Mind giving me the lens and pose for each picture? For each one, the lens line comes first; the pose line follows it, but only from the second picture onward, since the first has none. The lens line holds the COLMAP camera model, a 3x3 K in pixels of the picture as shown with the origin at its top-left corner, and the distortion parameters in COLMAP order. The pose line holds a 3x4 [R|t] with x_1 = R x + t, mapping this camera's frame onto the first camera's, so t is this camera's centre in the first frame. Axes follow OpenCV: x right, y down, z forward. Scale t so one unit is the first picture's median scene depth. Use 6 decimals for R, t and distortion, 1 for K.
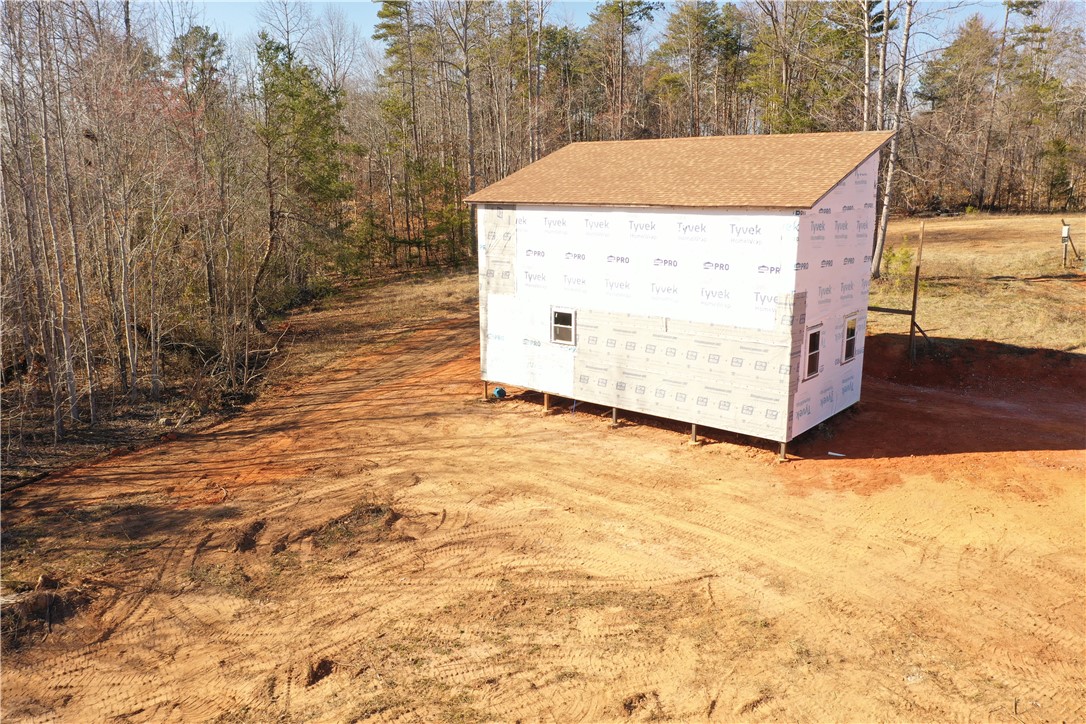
lens RADIAL K [[857.2, 0, 543.0], [0, 857.2, 362.0], [0, 0, 1]] dist [-0.004306, -0.000903]
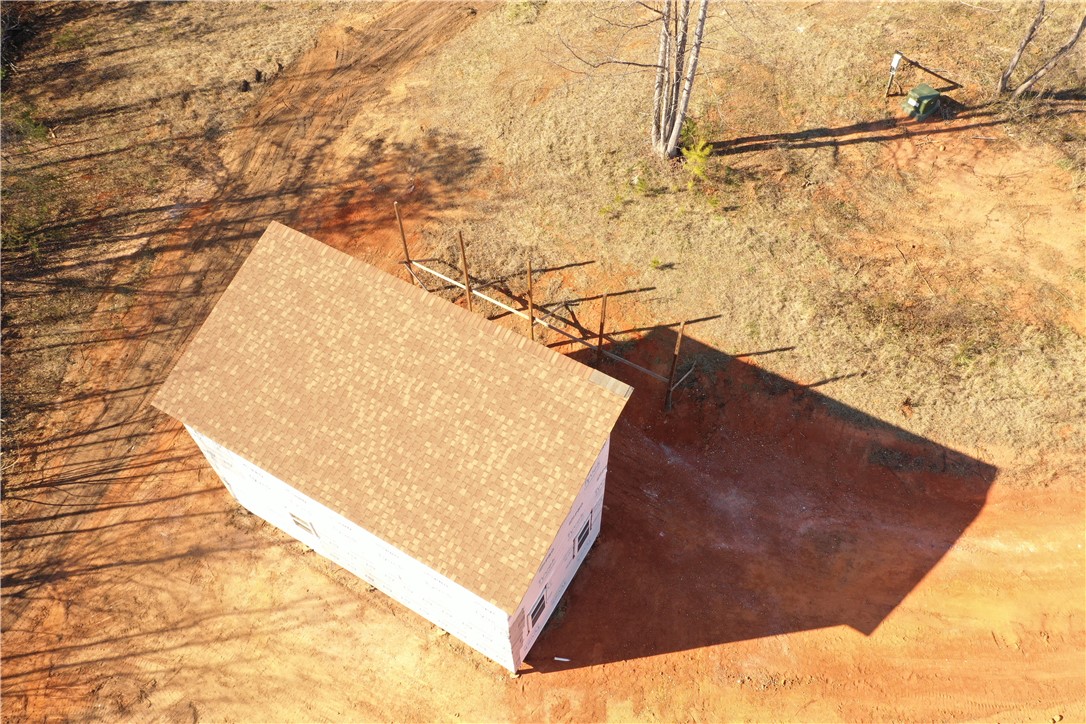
lens RADIAL K [[857.2, 0, 543.0], [0, 857.2, 362.0], [0, 0, 1]] dist [-0.004306, -0.000903]
pose [[0.986832, -0.136364, 0.086993, 0.240409], [0.043004, 0.739657, 0.671609, -0.843984], [-0.155928, -0.659024, 0.735781, 0.372607]]
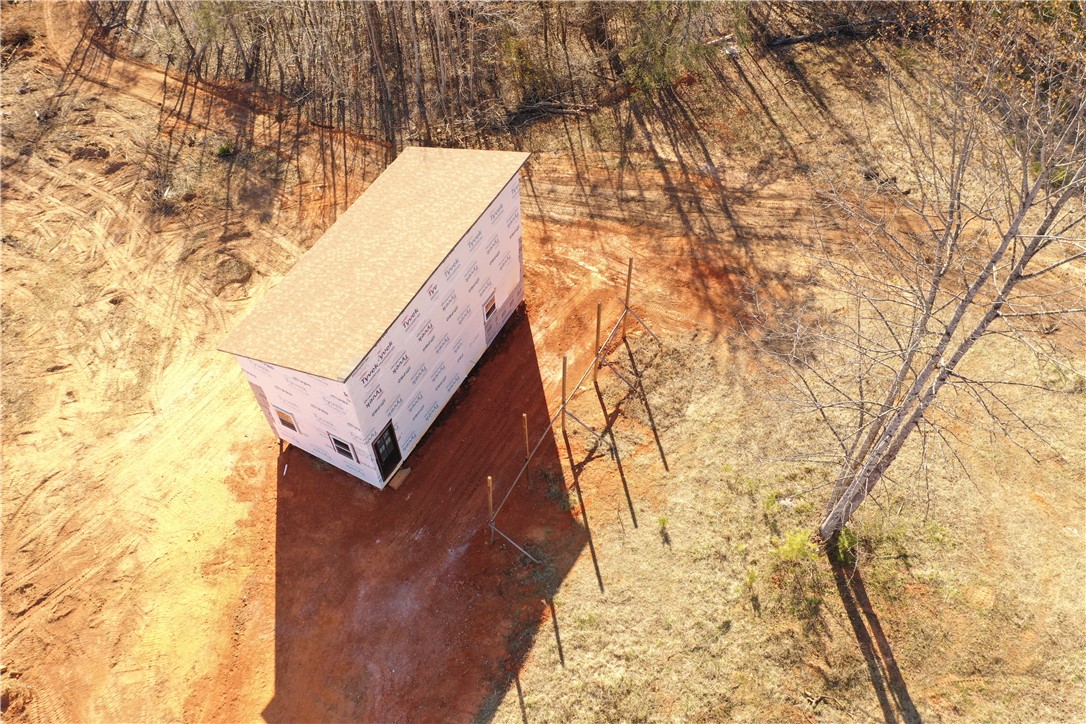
lens RADIAL K [[857.2, 0, 543.0], [0, 857.2, 362.0], [0, 0, 1]] dist [-0.004306, -0.000903]
pose [[0.198721, 0.794848, -0.573347, 1.008154], [-0.196897, 0.605465, 0.771131, -1.105333], [0.960074, -0.040350, 0.276822, 0.903850]]
